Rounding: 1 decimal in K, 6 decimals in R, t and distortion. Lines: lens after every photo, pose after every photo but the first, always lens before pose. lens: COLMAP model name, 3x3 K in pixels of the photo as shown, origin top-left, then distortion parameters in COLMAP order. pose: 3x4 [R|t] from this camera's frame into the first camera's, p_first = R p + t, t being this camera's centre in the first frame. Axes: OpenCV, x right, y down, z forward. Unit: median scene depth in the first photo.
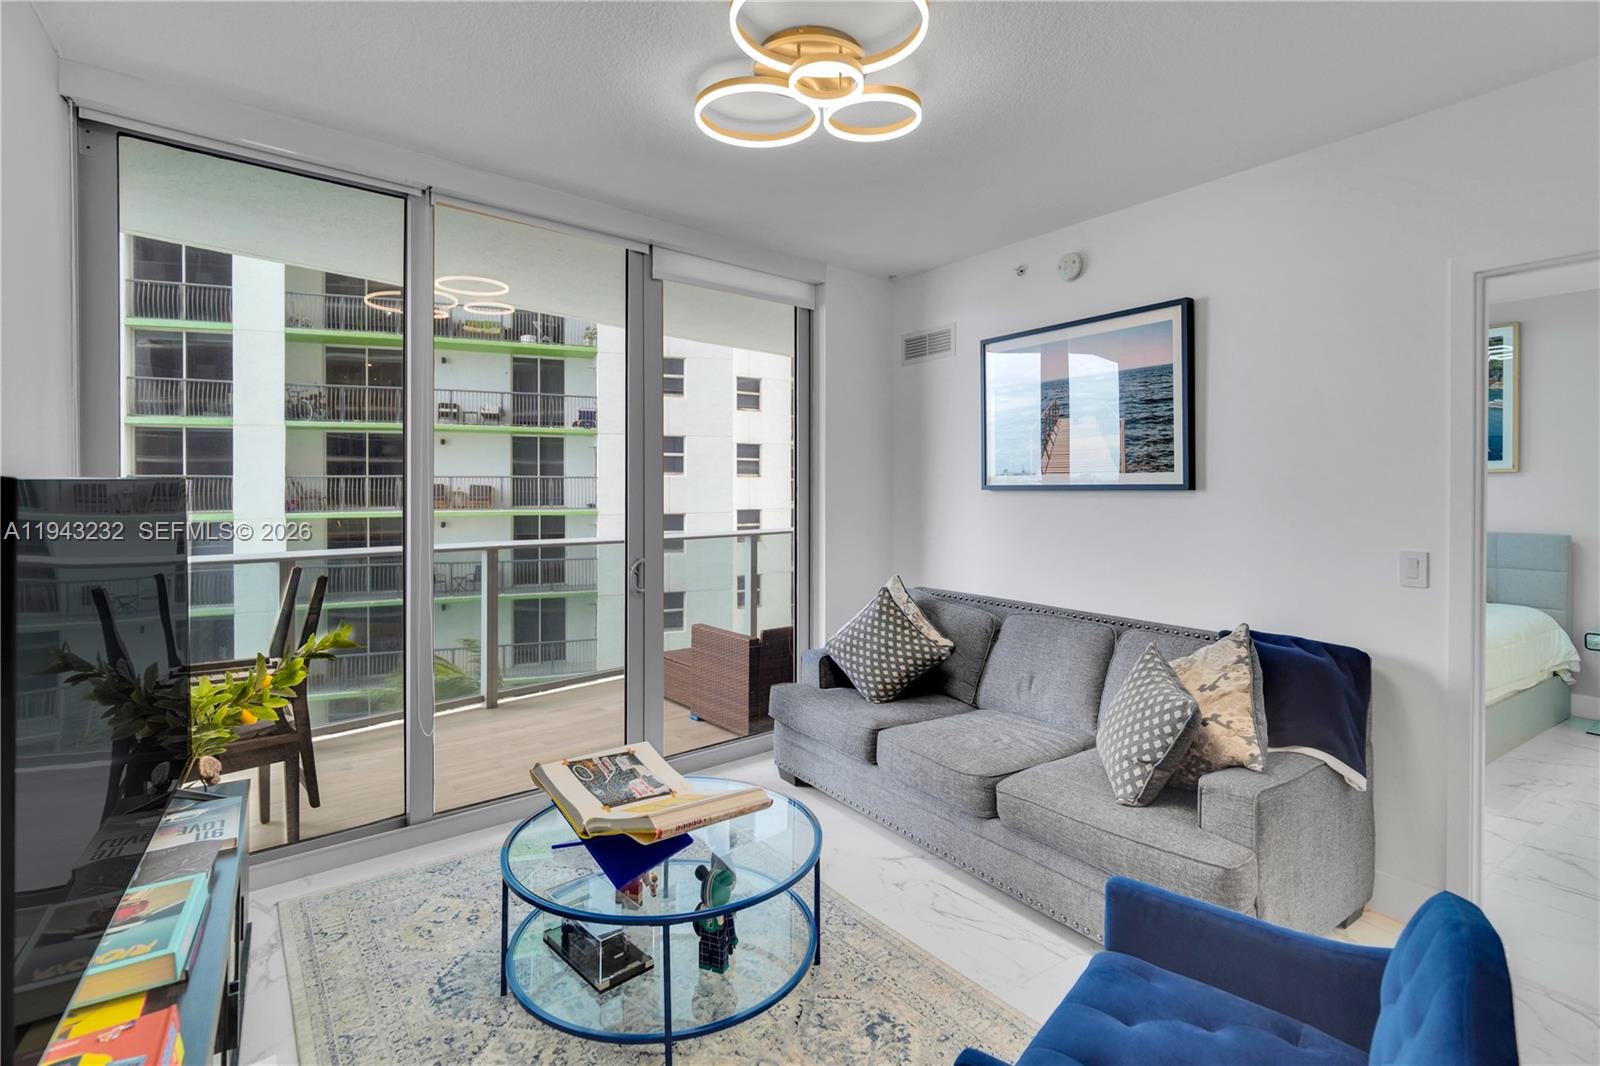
lens RADIAL K [[765.6, 0, 801.8], [0, 765.6, 489.5], [0, 0, 1]] dist [0.000475, 0.000187]
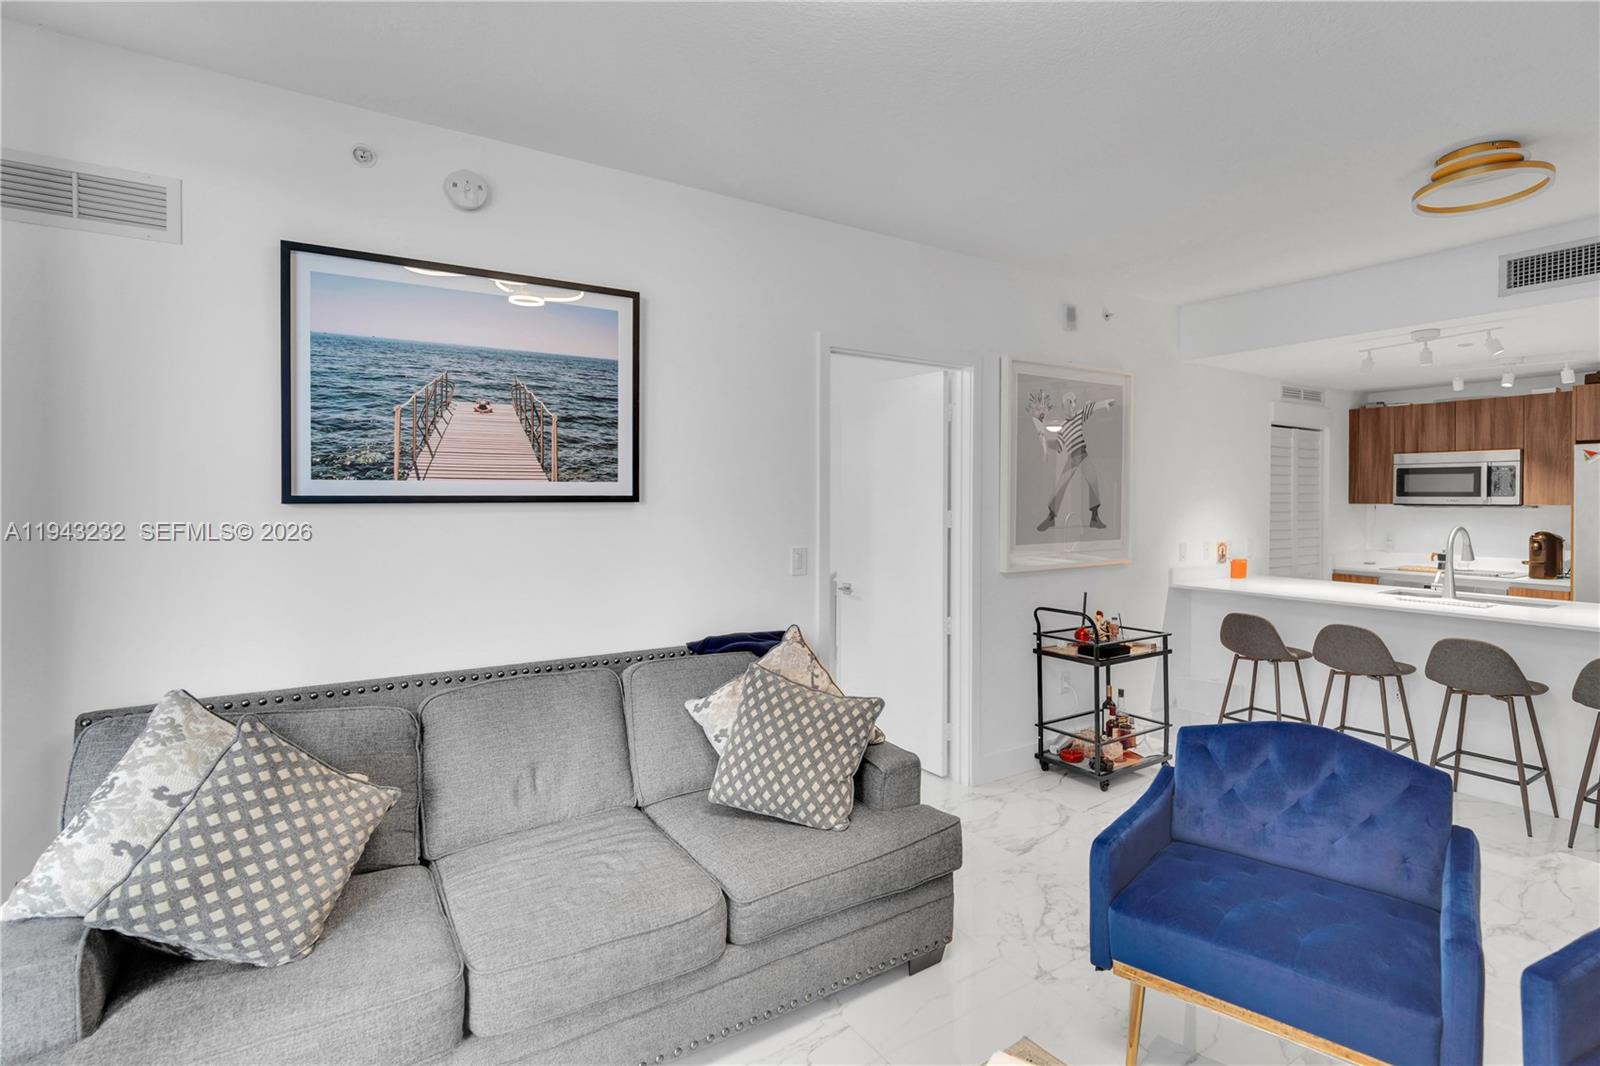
lens RADIAL K [[752.5, 0, 809.3], [0, 752.5, 506.7], [0, 0, 1]] dist [-0.004288, -0.000049]
pose [[0.043025, -0.010590, 0.999018, -0.335795], [0.003151, 0.999940, 0.010464, -0.002052], [-0.999069, 0.002698, 0.043056, 0.644966]]
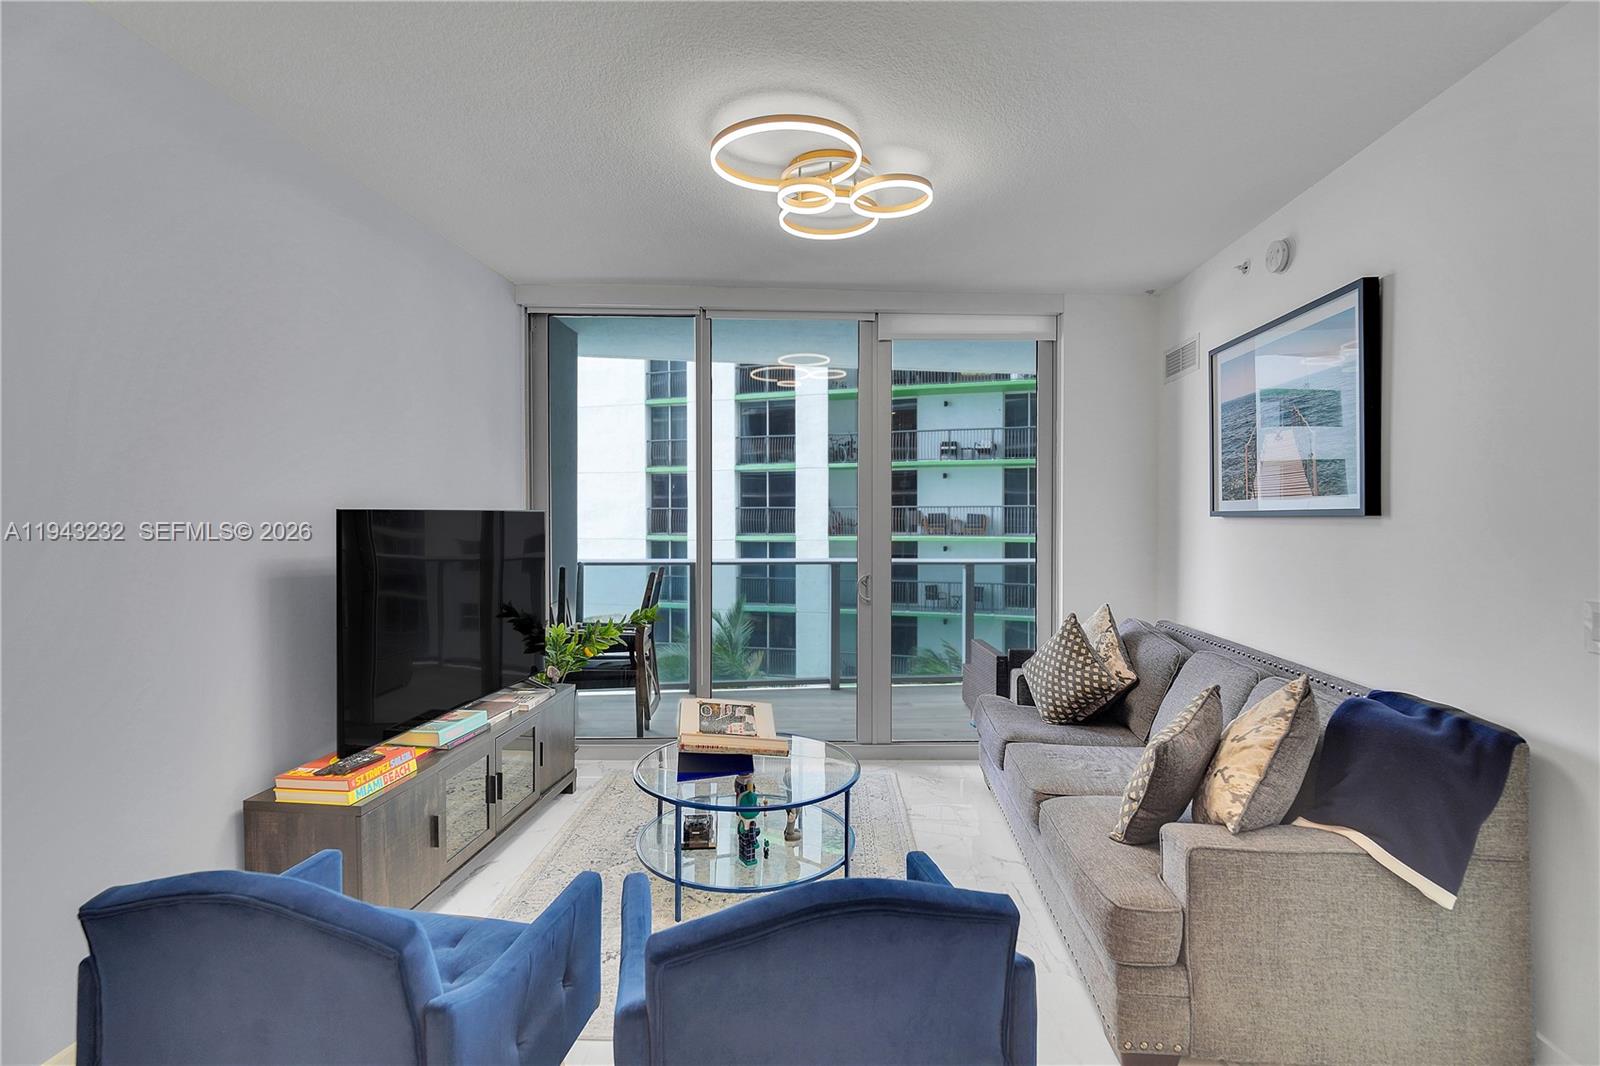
lens RADIAL K [[760.8, 0, 808.7], [0, 760.8, 527.3], [0, 0, 1]] dist [-0.003520, 0.000225]
pose [[0.775433, 0.009130, -0.631363, 0.477159], [-0.001826, 0.999924, 0.012216, 0.003286], [0.631427, -0.008320, 0.775391, 0.005883]]
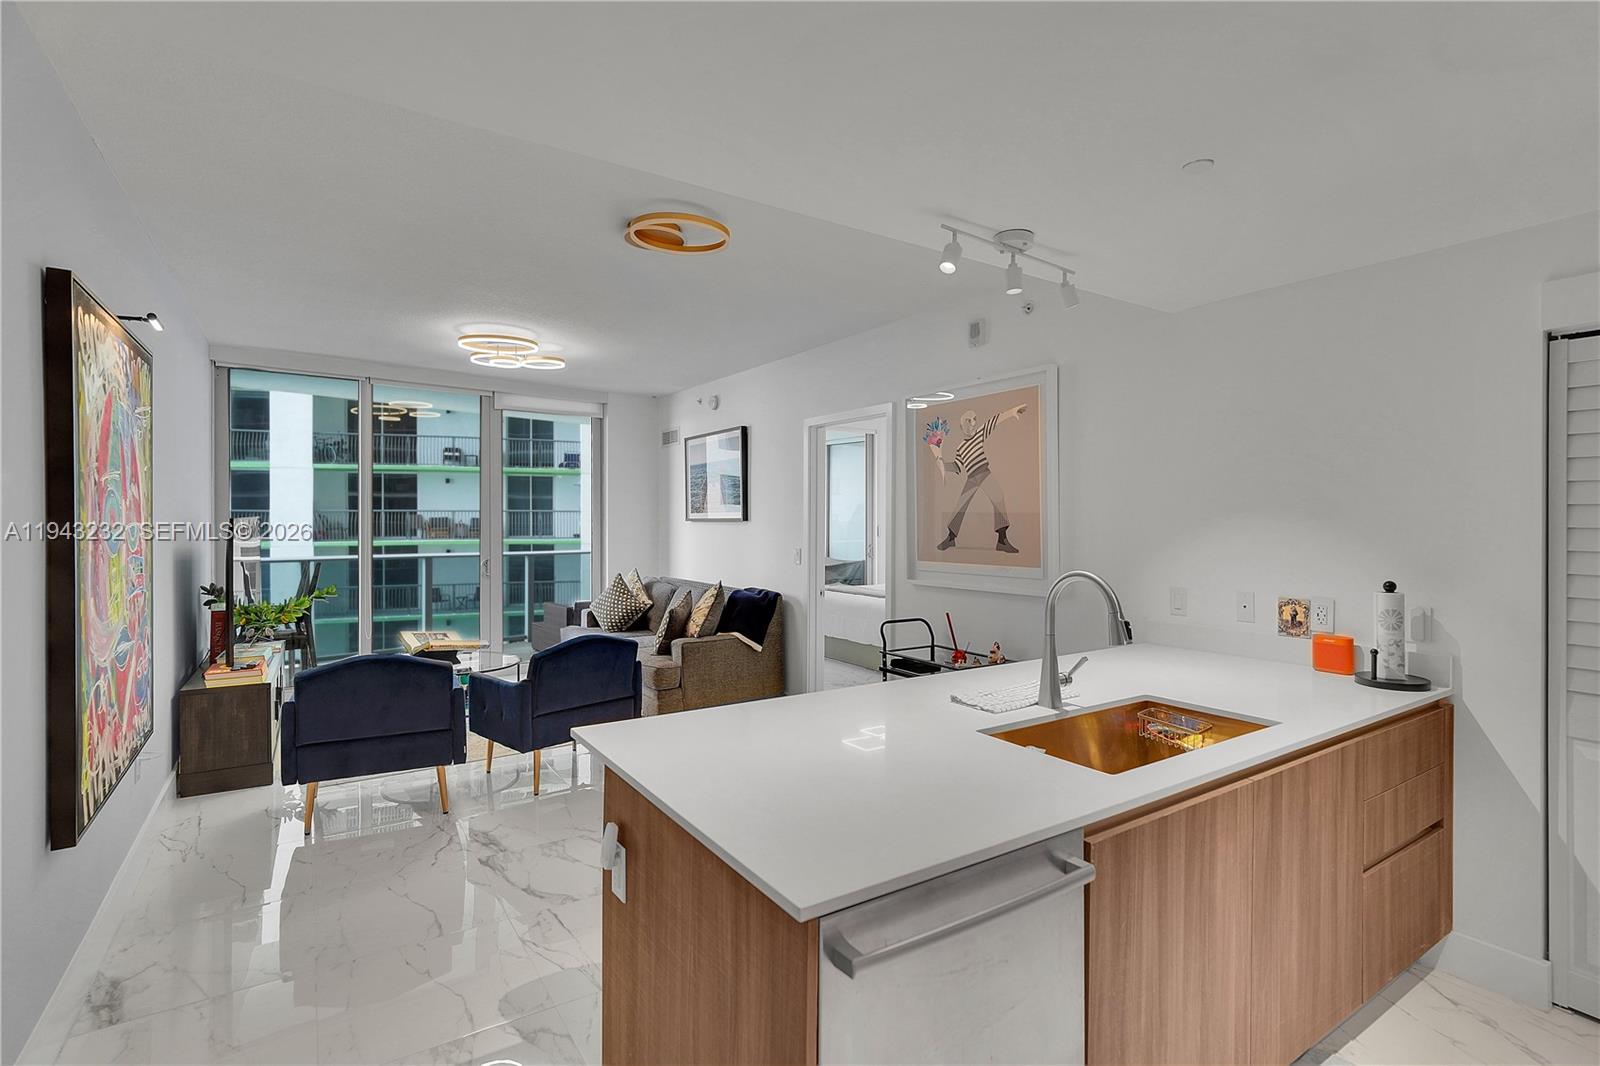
lens RADIAL K [[769.9, 0, 816.5], [0, 769.9, 520.3], [0, 0, 1]] dist [0.000213, 0.000206]
pose [[0.999825, 0.000156, -0.018705, 0.634407], [-0.000203, 0.999997, -0.002525, 0.003332], [0.018705, 0.002528, 0.999822, -0.885221]]
